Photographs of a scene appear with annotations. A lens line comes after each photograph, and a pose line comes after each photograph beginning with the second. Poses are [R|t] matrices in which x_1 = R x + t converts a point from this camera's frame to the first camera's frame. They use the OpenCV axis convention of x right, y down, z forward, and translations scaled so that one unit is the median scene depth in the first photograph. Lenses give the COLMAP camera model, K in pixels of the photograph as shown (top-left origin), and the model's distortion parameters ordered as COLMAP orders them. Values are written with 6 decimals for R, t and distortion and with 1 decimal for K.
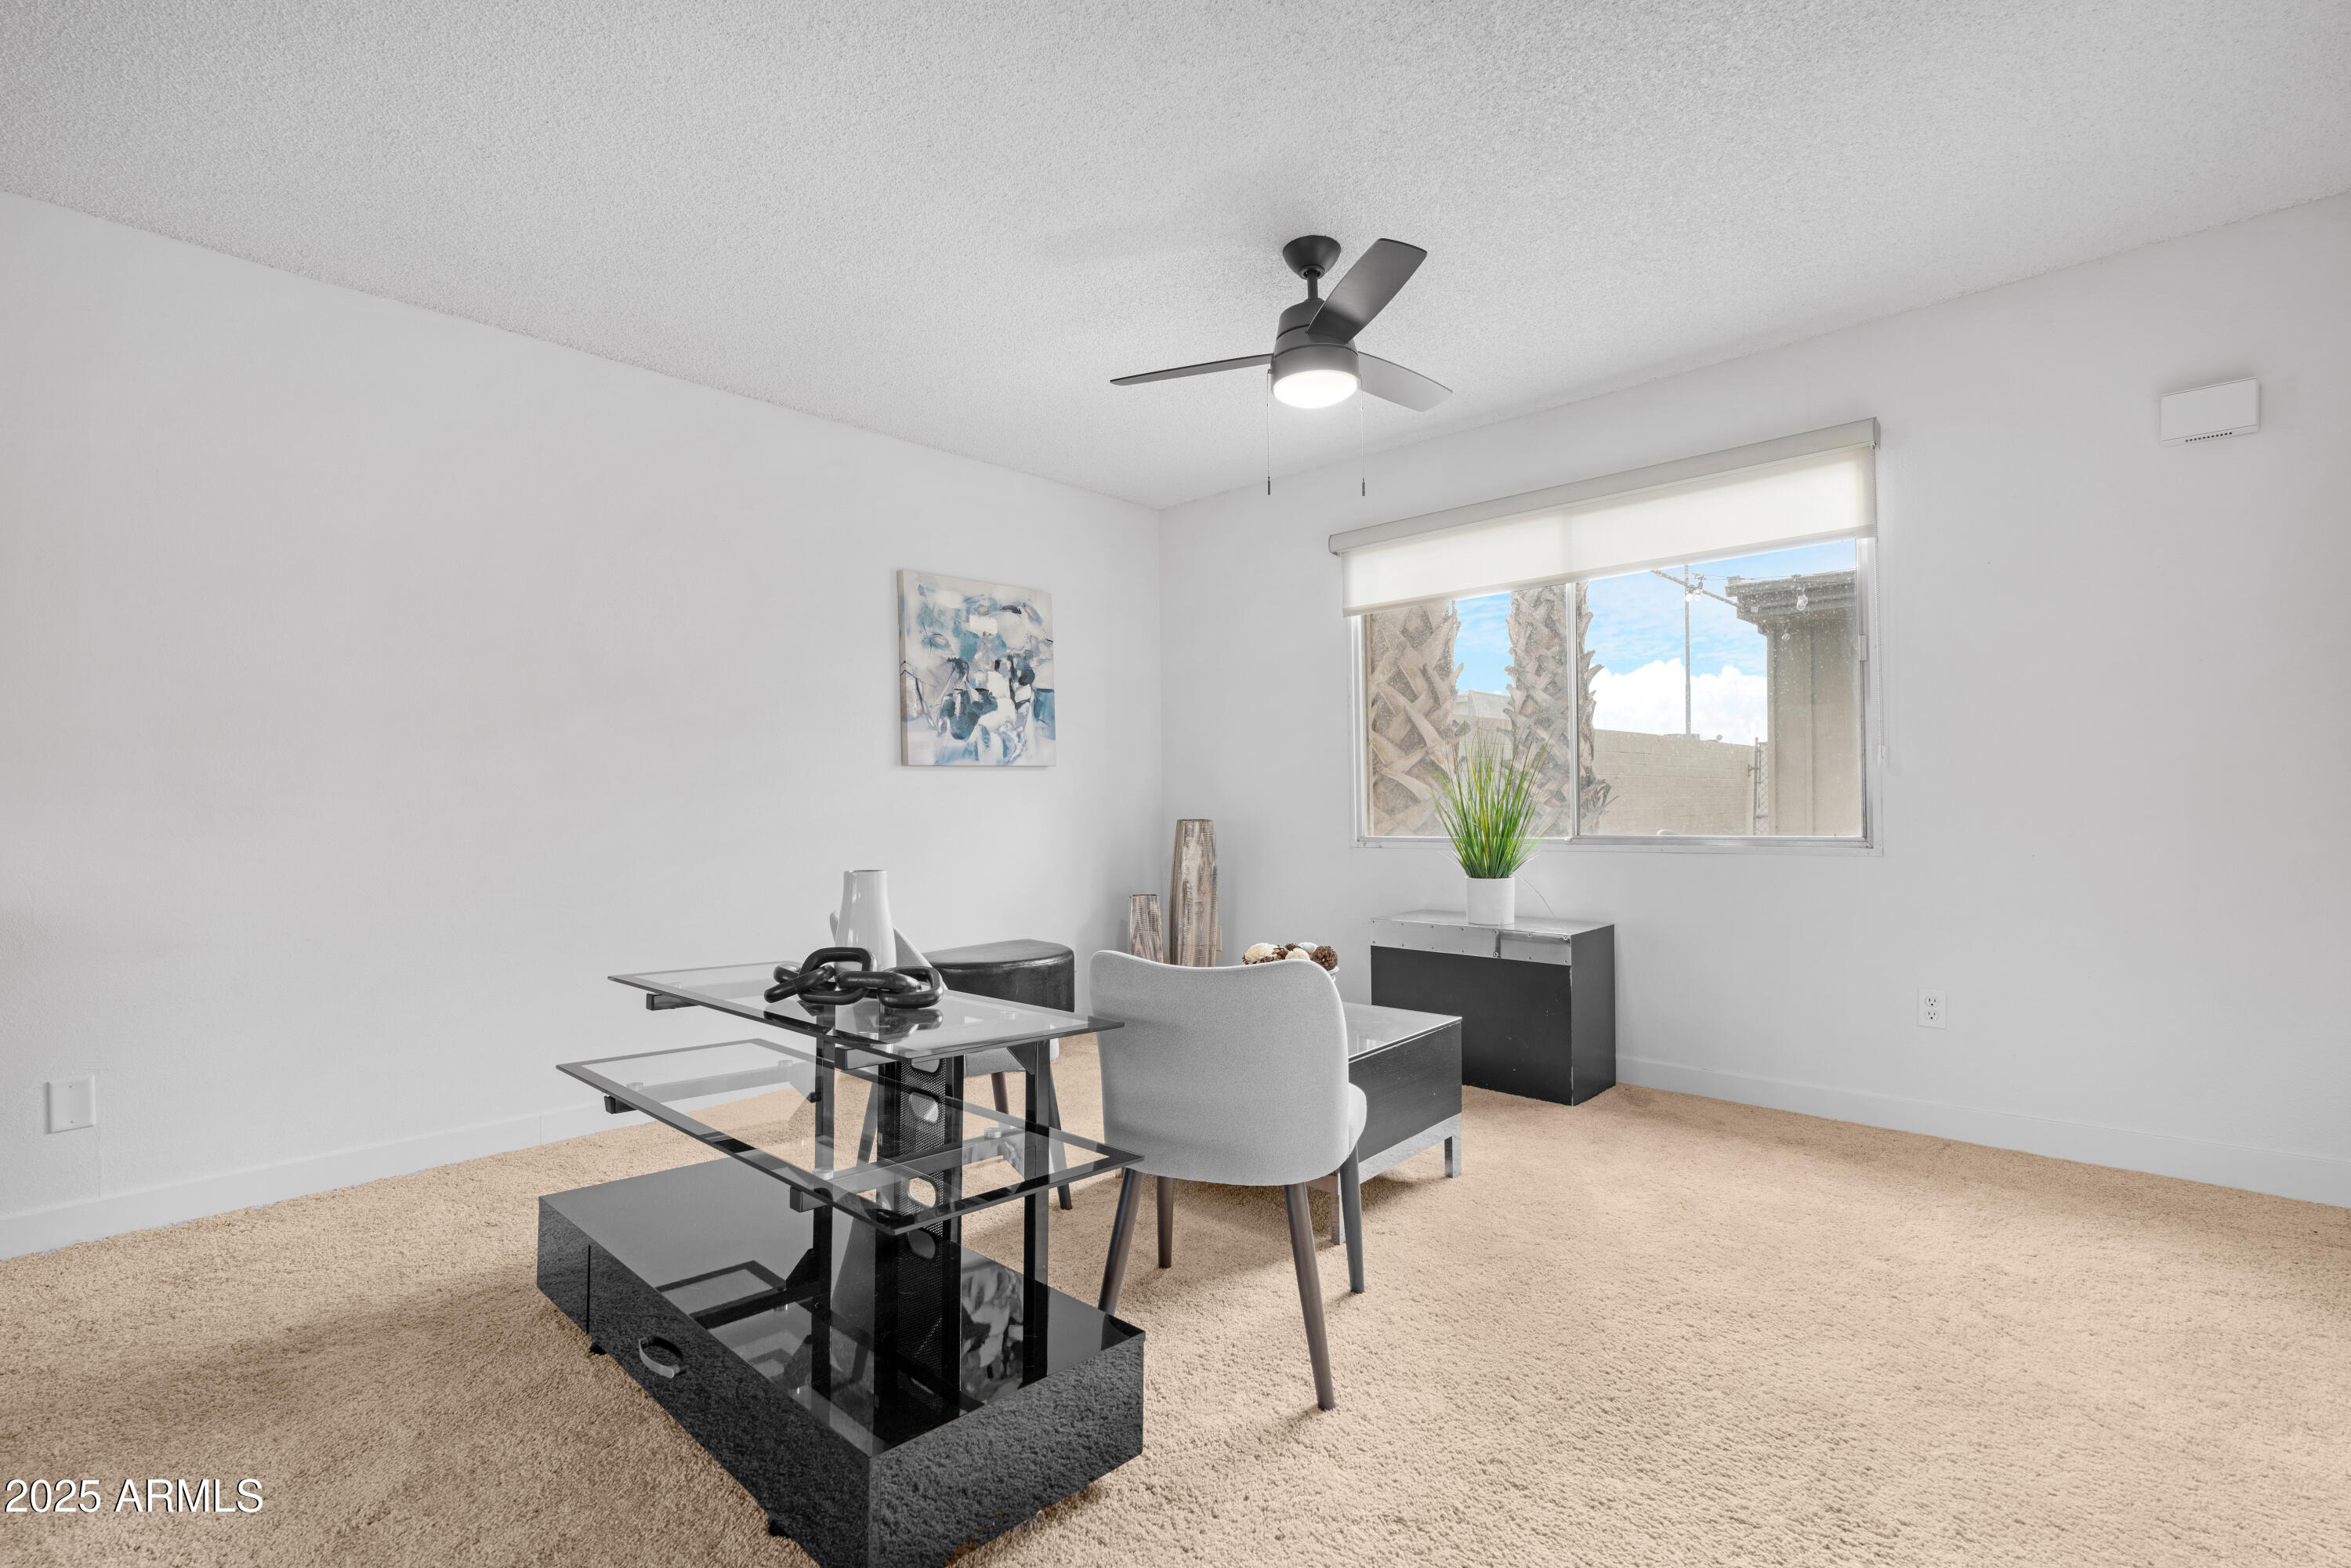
lens RADIAL K [[1067.2, 0, 1174.5], [0, 1067.2, 827.6], [0, 0, 1]] dist [-0.001293, 0.000473]
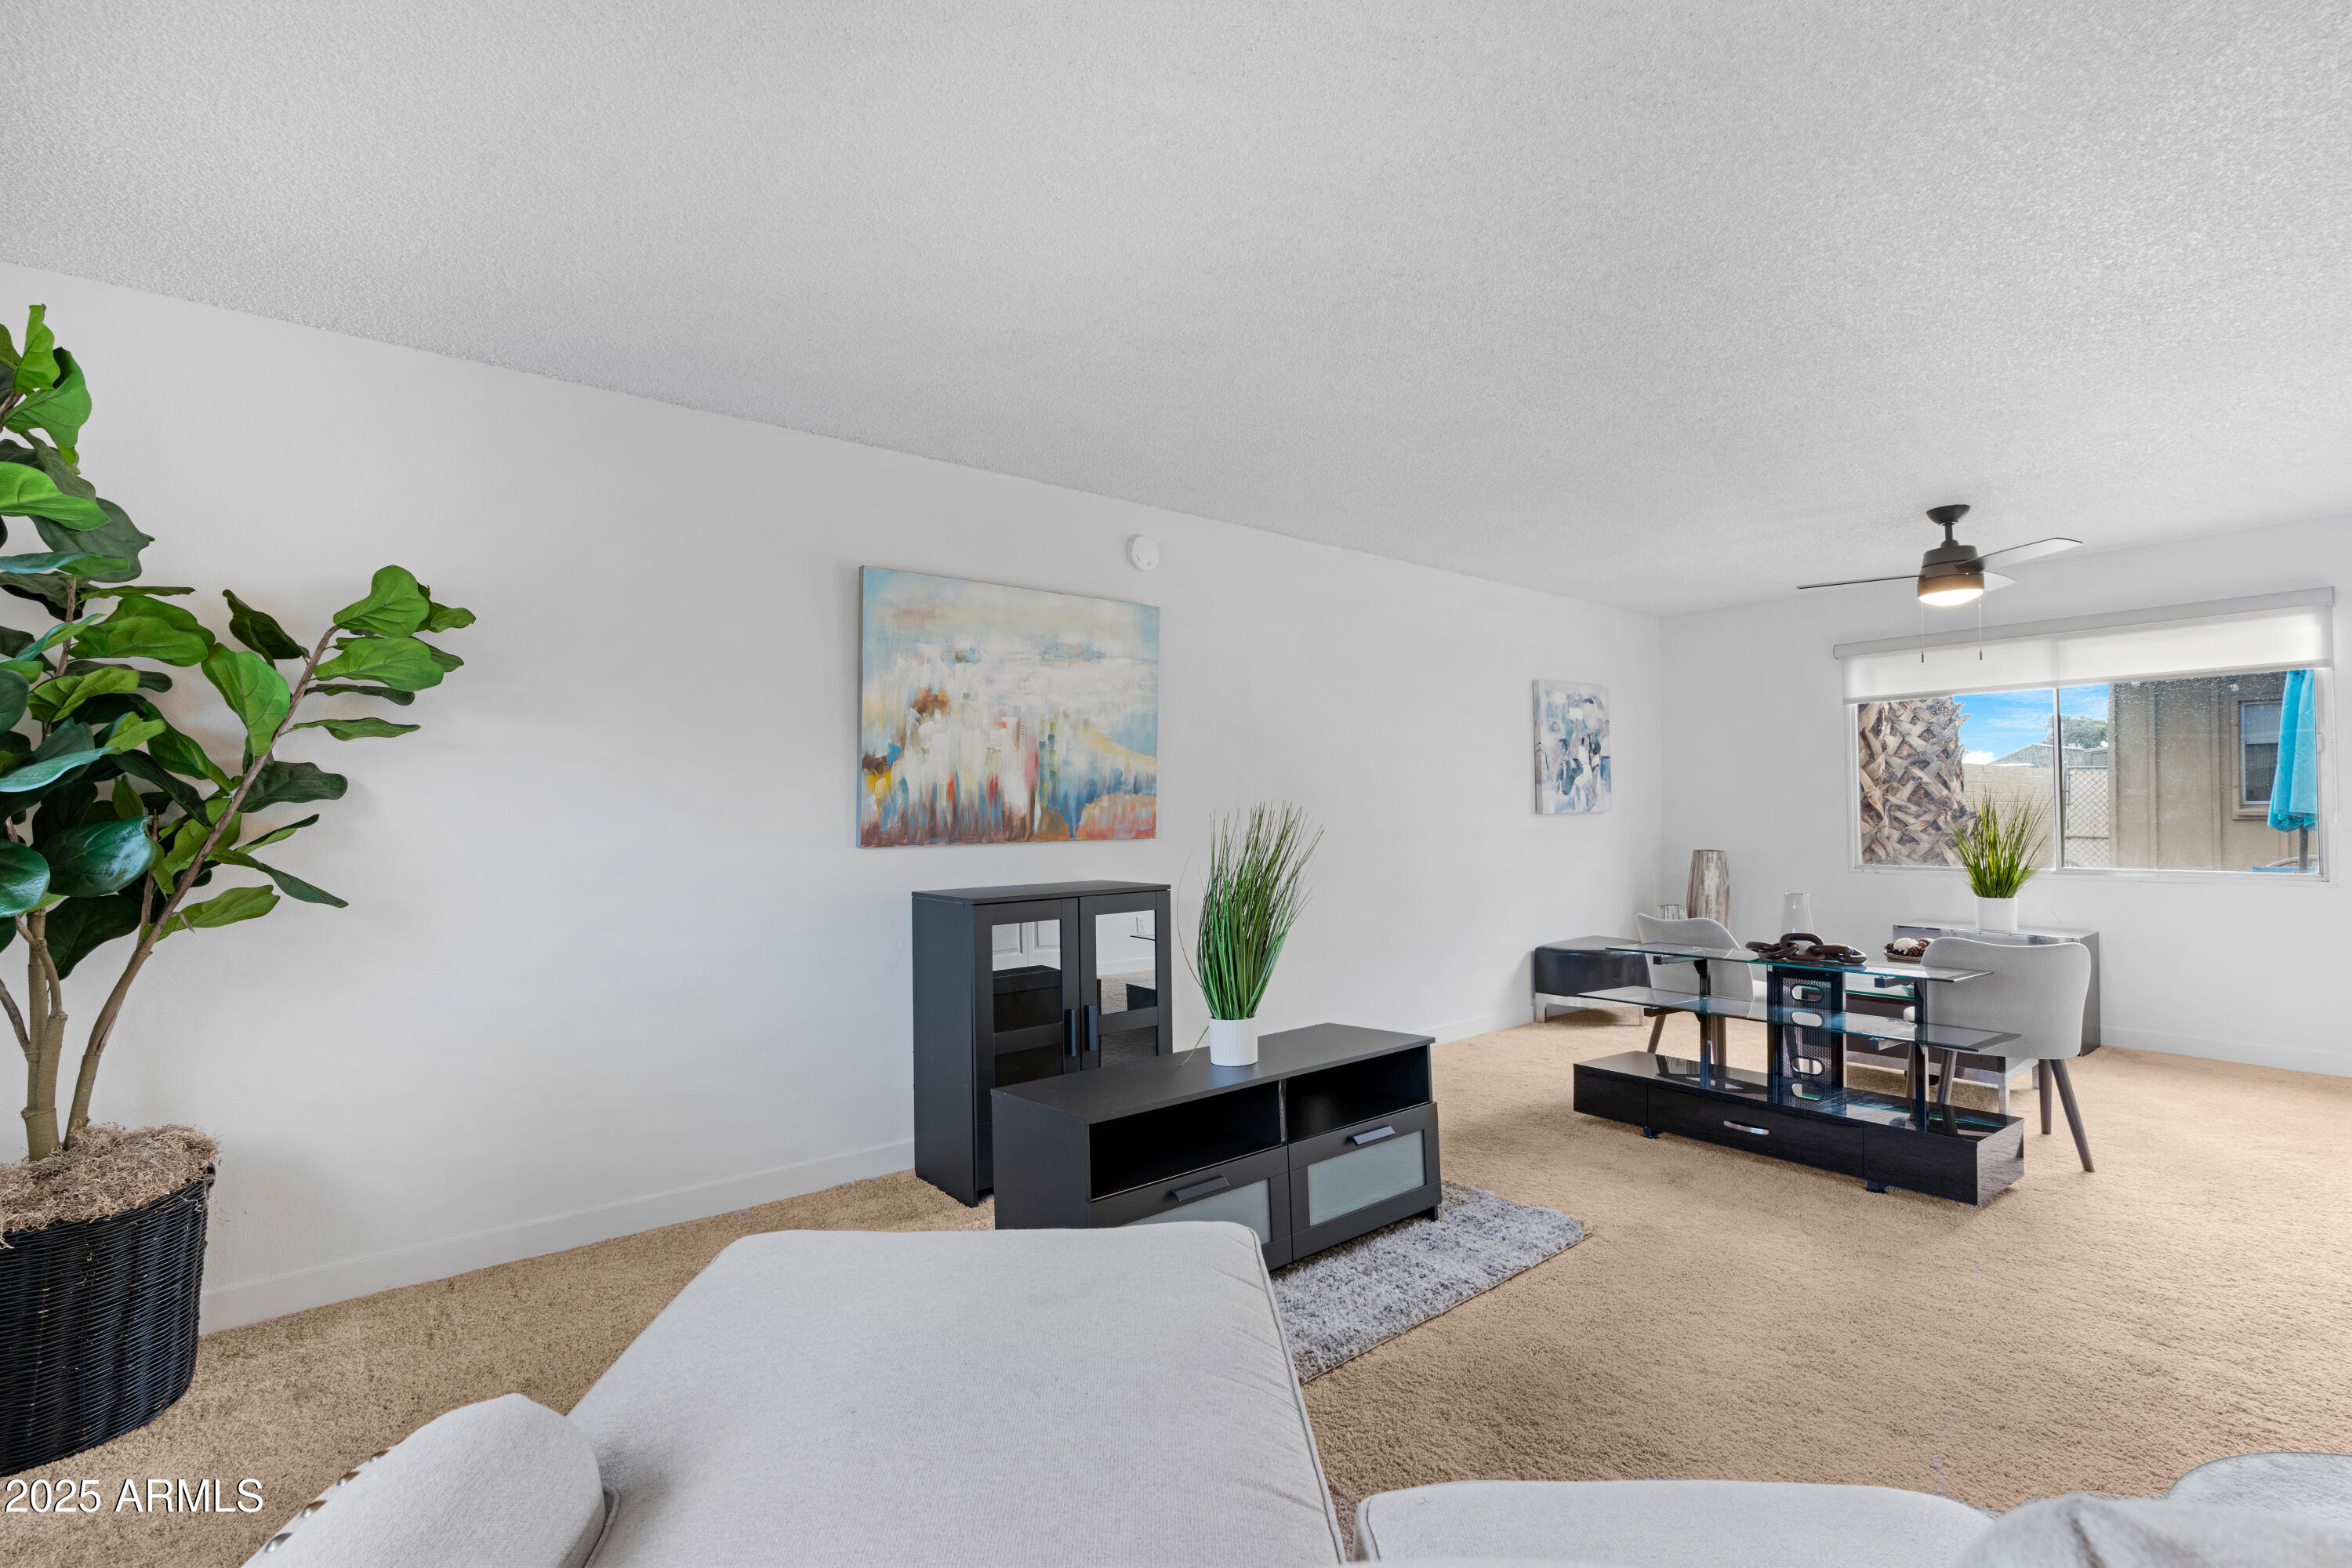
lens RADIAL K [[1068.2, 0, 1192.9], [0, 1068.2, 816.5], [0, 0, 1]] dist [-0.002085, 0.010222]
pose [[0.991592, 0.003246, -0.129367, -0.495563], [-0.005145, 0.999884, -0.014345, -0.029521], [0.129305, 0.014890, 0.991493, -0.471370]]
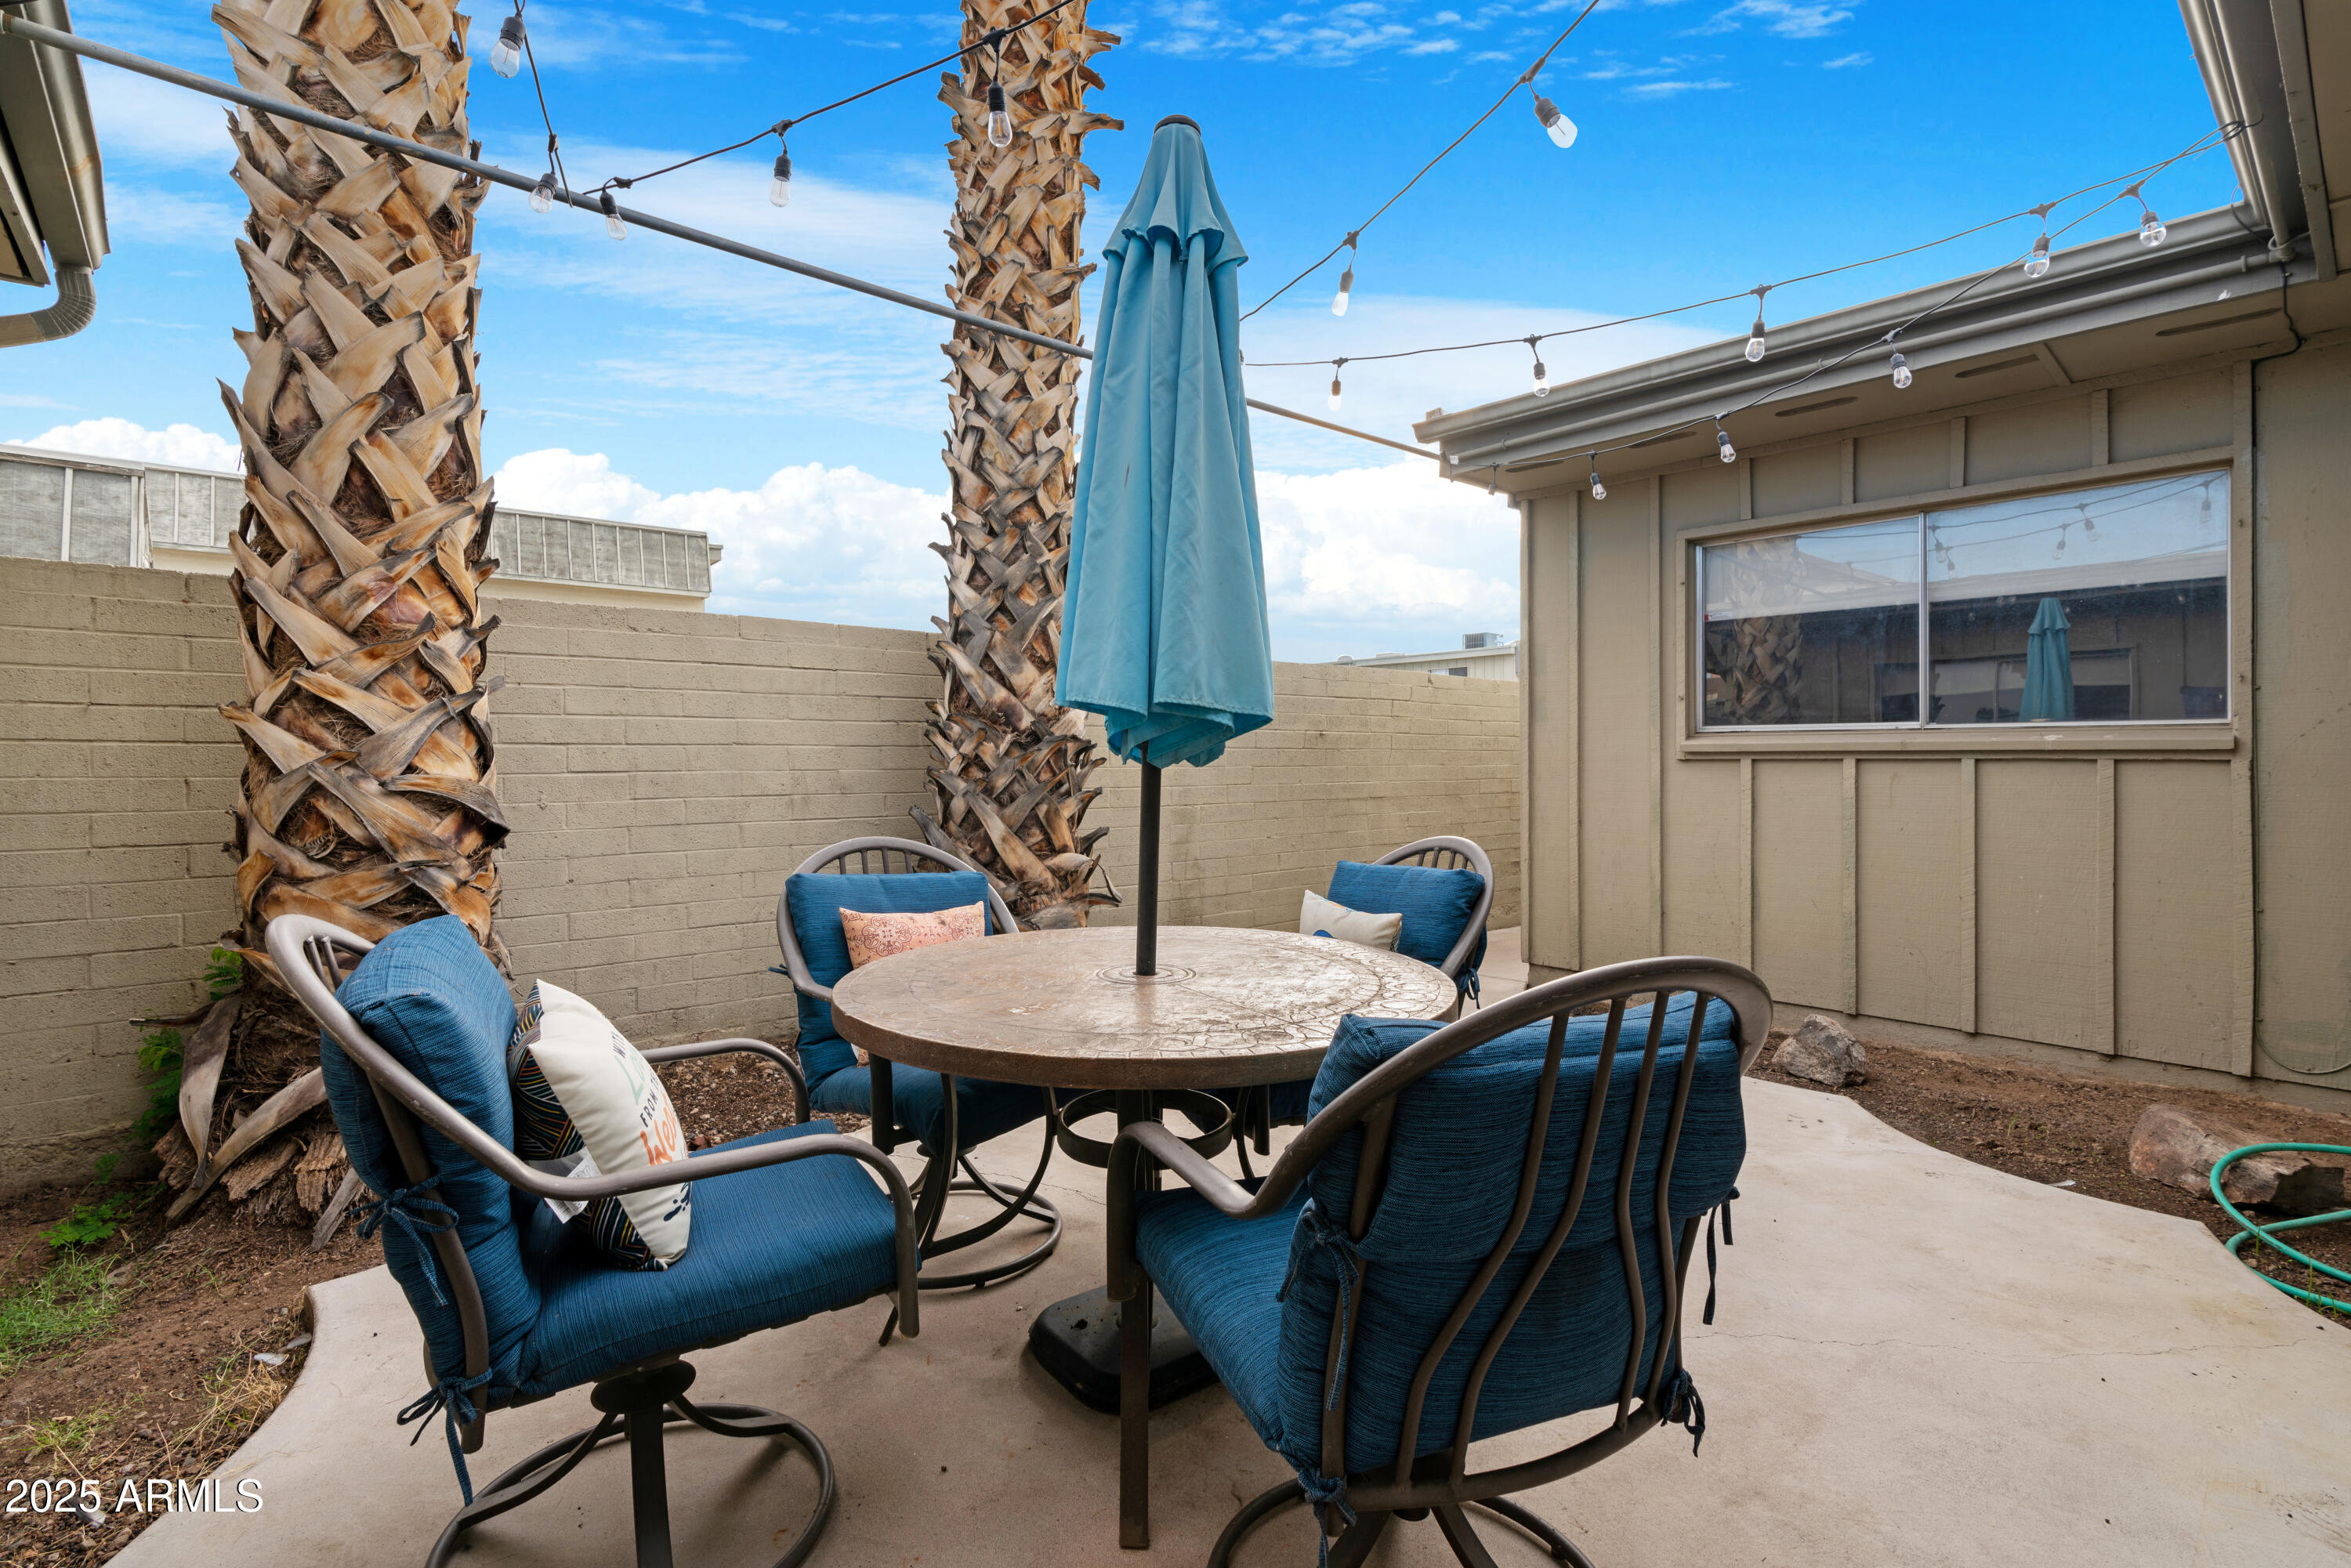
lens RADIAL K [[1110.2, 0, 1175.5], [0, 1110.2, 784.0], [0, 0, 1]] dist [-0.000319, 0.000157]
pose [[0.995141, 0.010919, -0.097852, 0.850897], [-0.011128, 0.999937, -0.001596, -0.029764], [0.097828, 0.002677, 0.995200, 0.665407]]
